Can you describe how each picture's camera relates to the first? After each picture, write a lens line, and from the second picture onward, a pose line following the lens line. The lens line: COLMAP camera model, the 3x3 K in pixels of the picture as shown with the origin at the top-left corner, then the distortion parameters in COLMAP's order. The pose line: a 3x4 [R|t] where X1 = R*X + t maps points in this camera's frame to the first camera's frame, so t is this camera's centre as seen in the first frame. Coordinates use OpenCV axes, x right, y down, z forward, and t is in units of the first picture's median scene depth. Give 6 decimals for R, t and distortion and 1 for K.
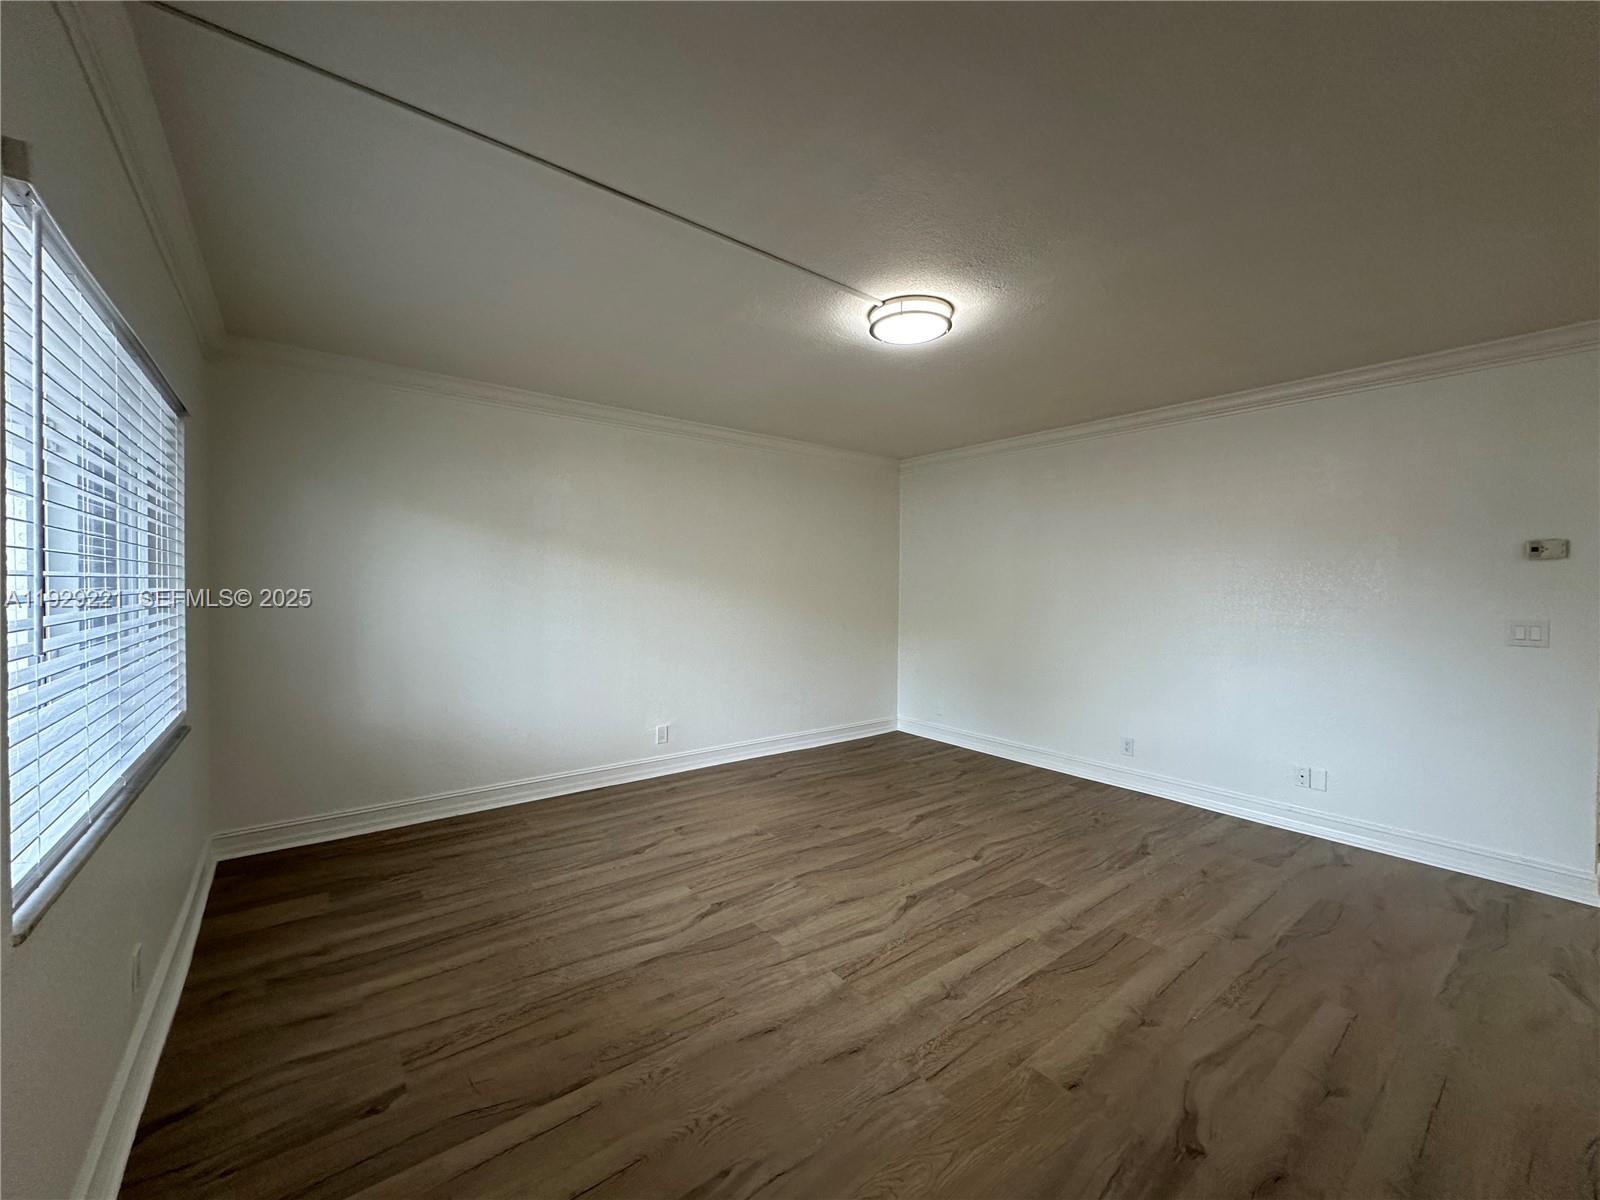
lens RADIAL K [[637.3, 0, 798.9], [0, 637.3, 599.4], [0, 0, 1]] dist [-0.002846, 0.000766]
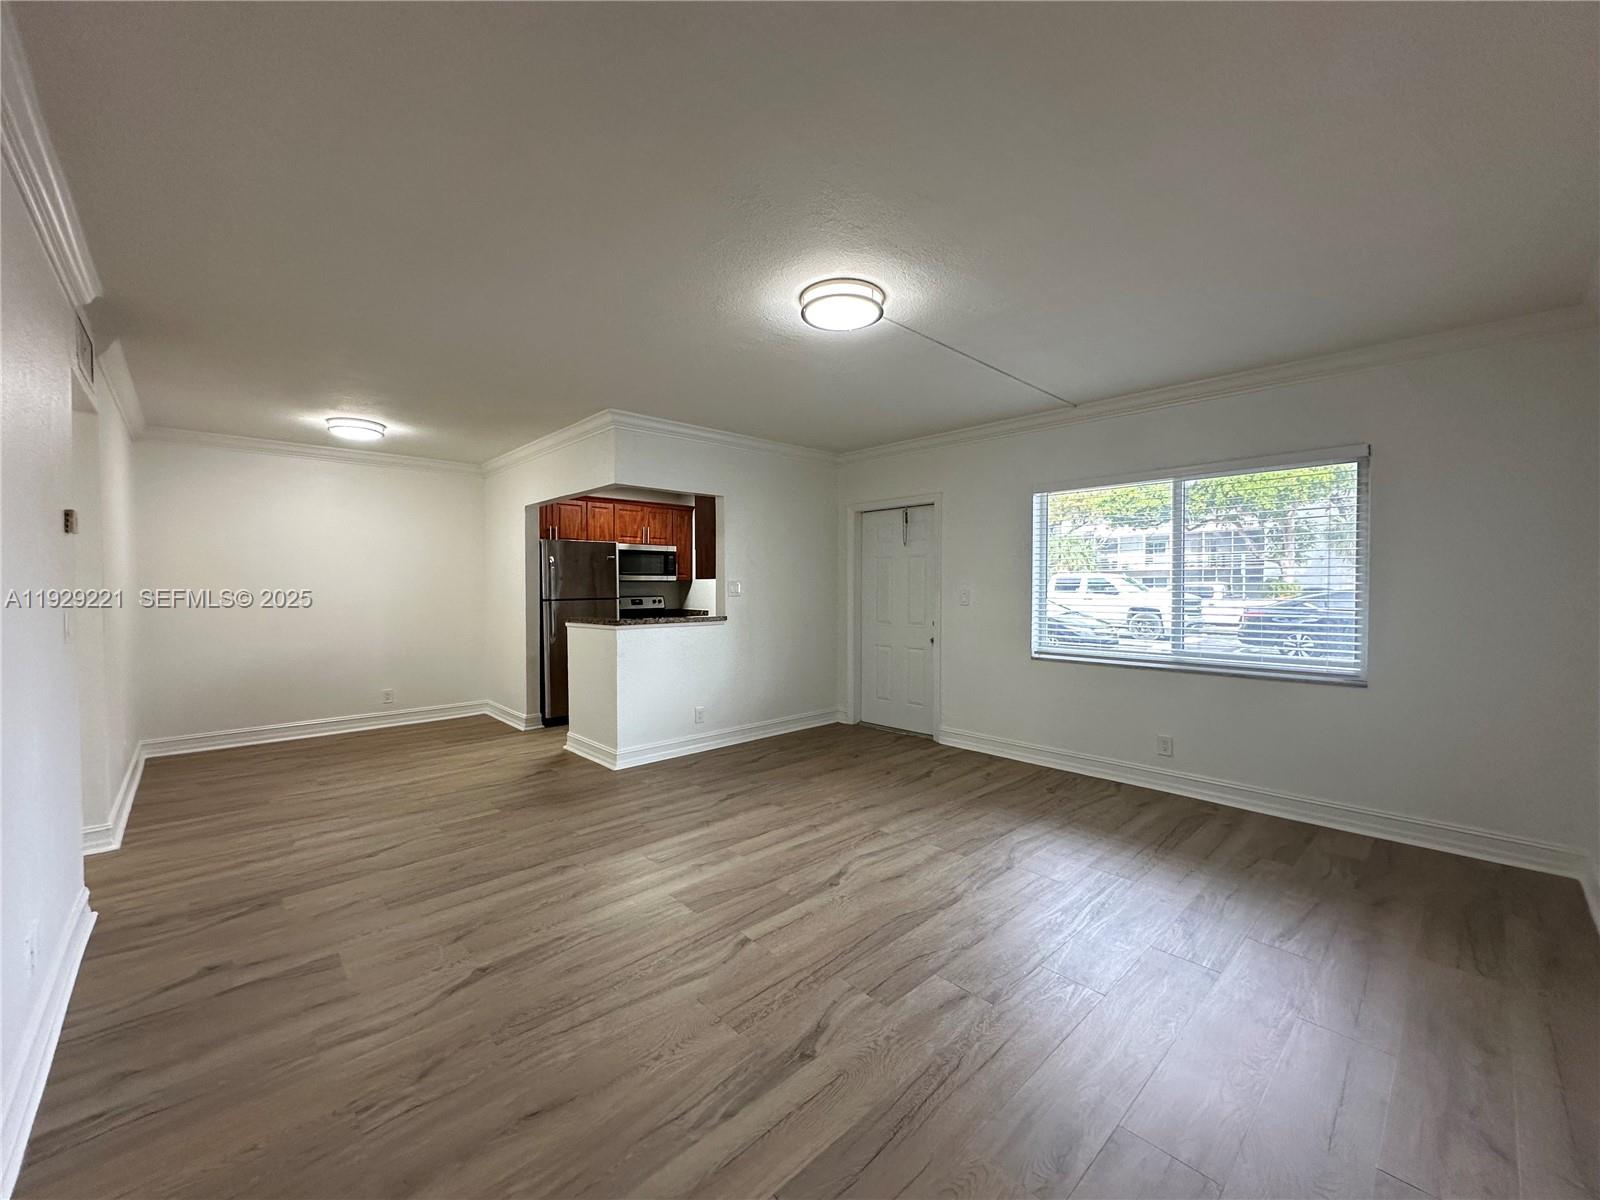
lens RADIAL K [[637.3, 0, 798.9], [0, 637.3, 599.4], [0, 0, 1]] dist [-0.002846, 0.000766]
pose [[-0.995352, -0.005417, -0.096154, 0.330572], [-0.009188, 0.999204, 0.038827, -0.019912], [0.095867, 0.039530, -0.994609, 1.975041]]
